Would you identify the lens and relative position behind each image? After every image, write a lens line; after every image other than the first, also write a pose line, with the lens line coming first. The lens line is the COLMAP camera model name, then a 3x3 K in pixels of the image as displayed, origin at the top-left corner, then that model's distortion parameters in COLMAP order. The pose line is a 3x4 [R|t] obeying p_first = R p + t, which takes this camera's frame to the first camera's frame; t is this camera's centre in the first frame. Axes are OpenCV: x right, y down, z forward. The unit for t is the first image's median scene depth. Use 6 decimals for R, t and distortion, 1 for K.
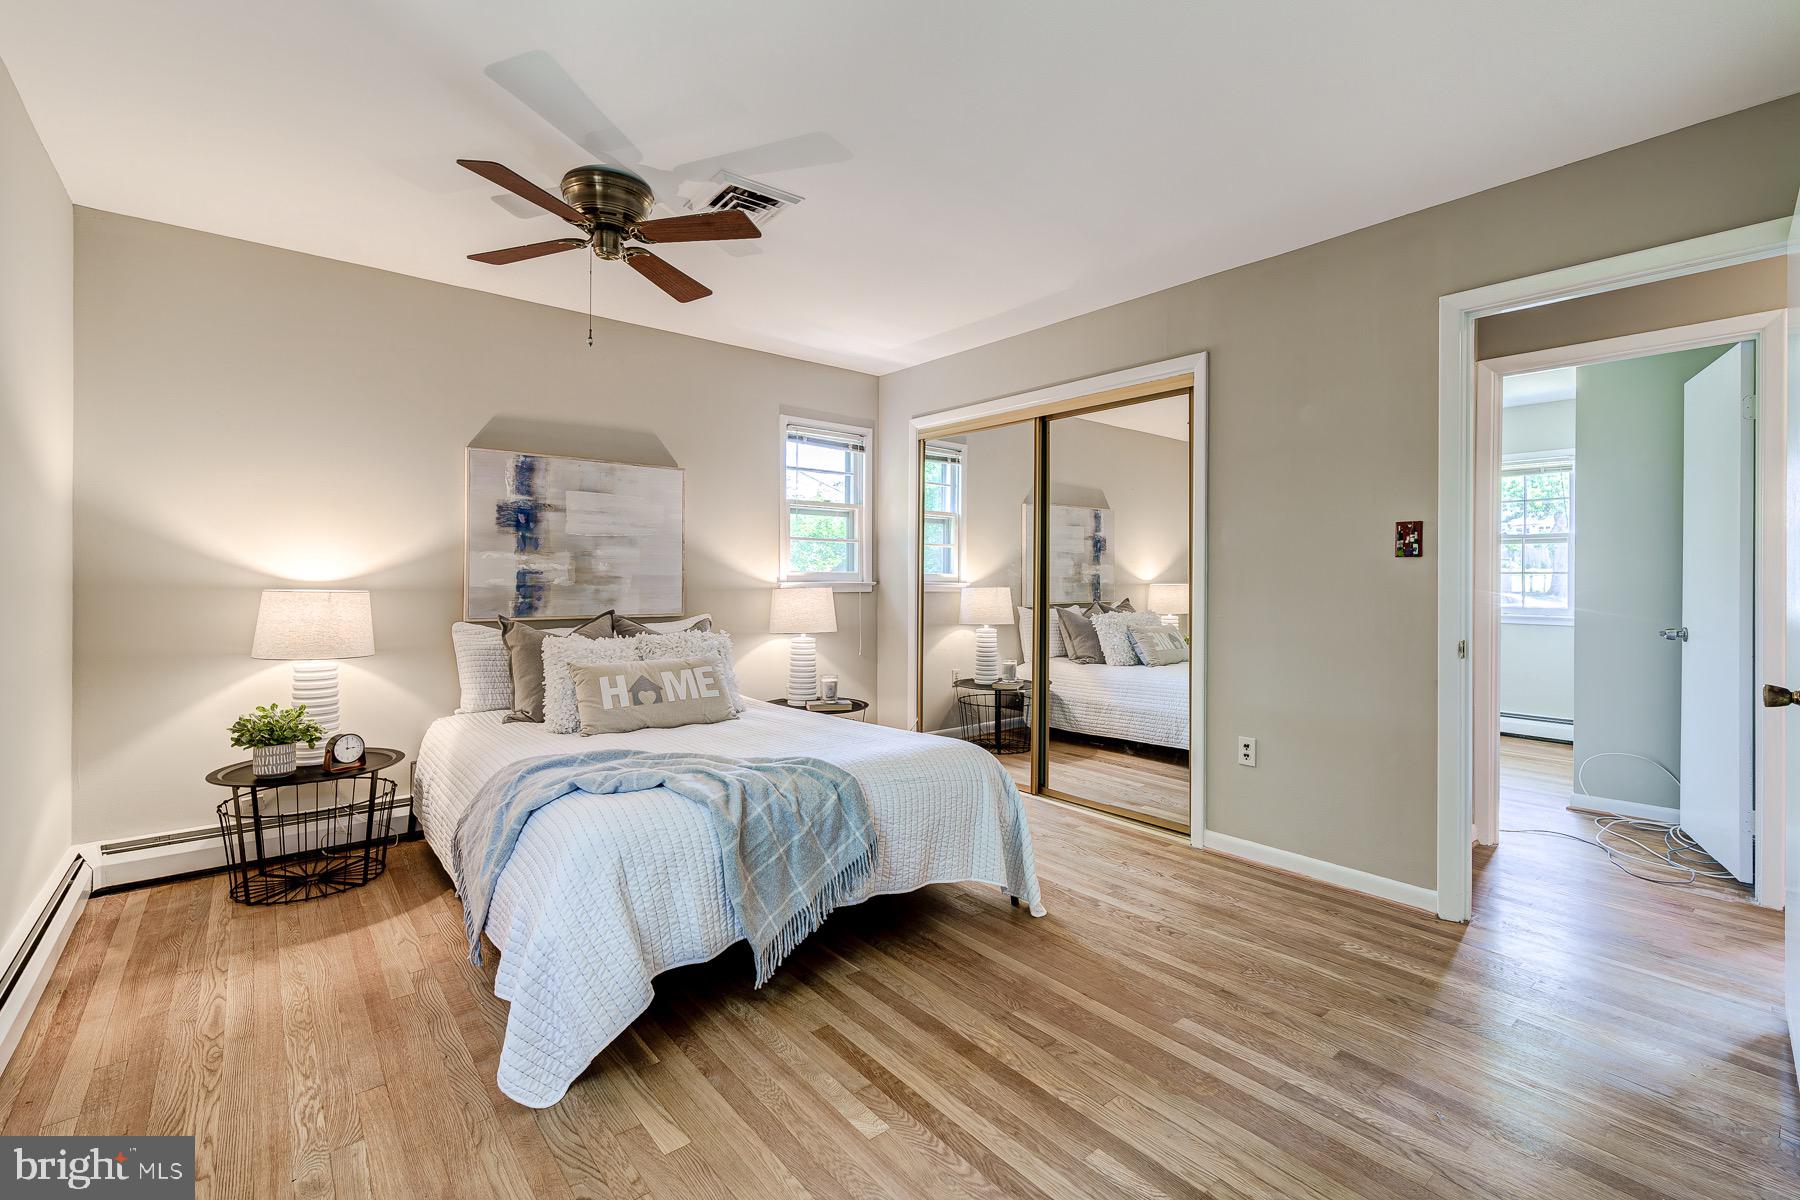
lens RADIAL K [[784.7, 0, 898.5], [0, 784.7, 587.8], [0, 0, 1]] dist [0.002607, -0.000491]
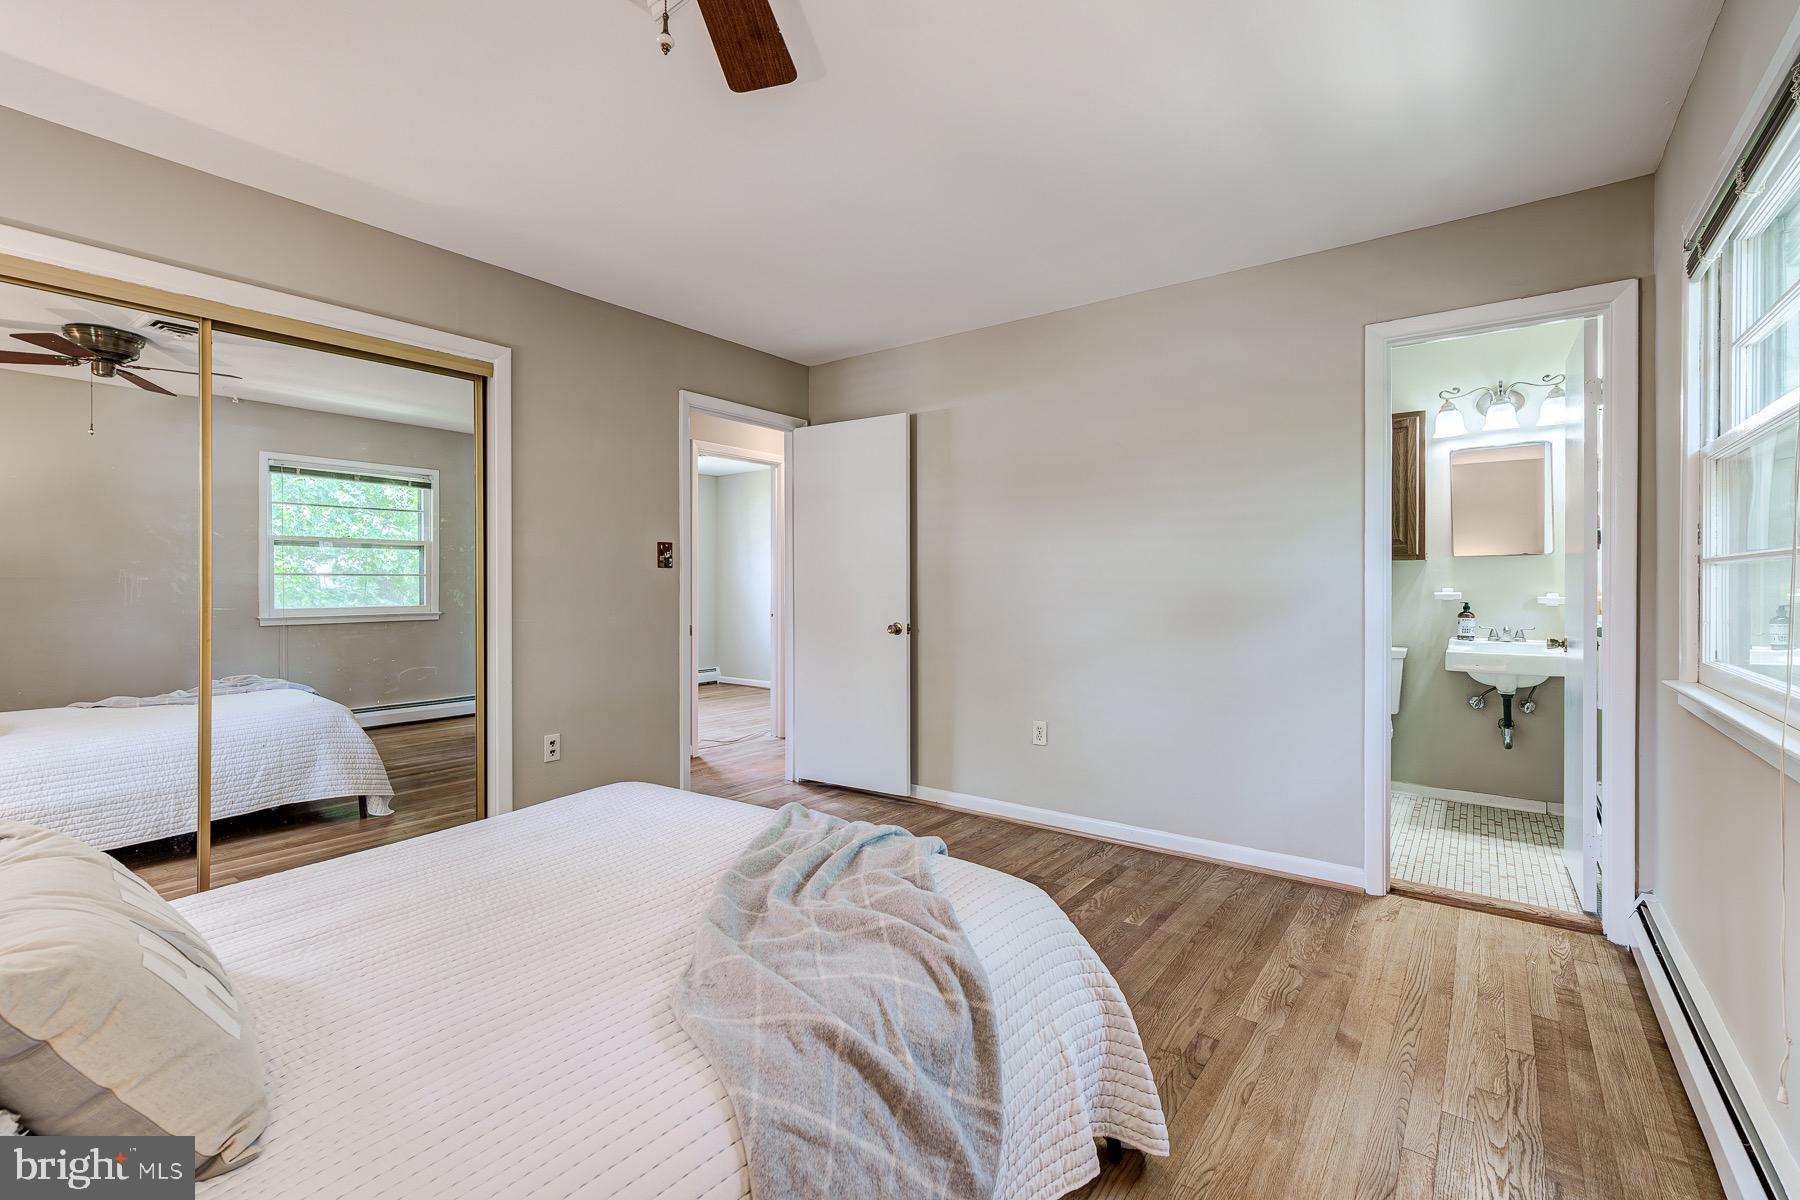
lens RADIAL K [[784.7, 0, 898.4], [0, 784.7, 587.4], [0, 0, 1]] dist [0.002607, -0.000491]
pose [[-0.232029, -0.011647, 0.972639, -0.793591], [0.011465, 0.999826, 0.014708, -0.019824], [-0.972641, 0.014564, -0.231855, 0.912813]]
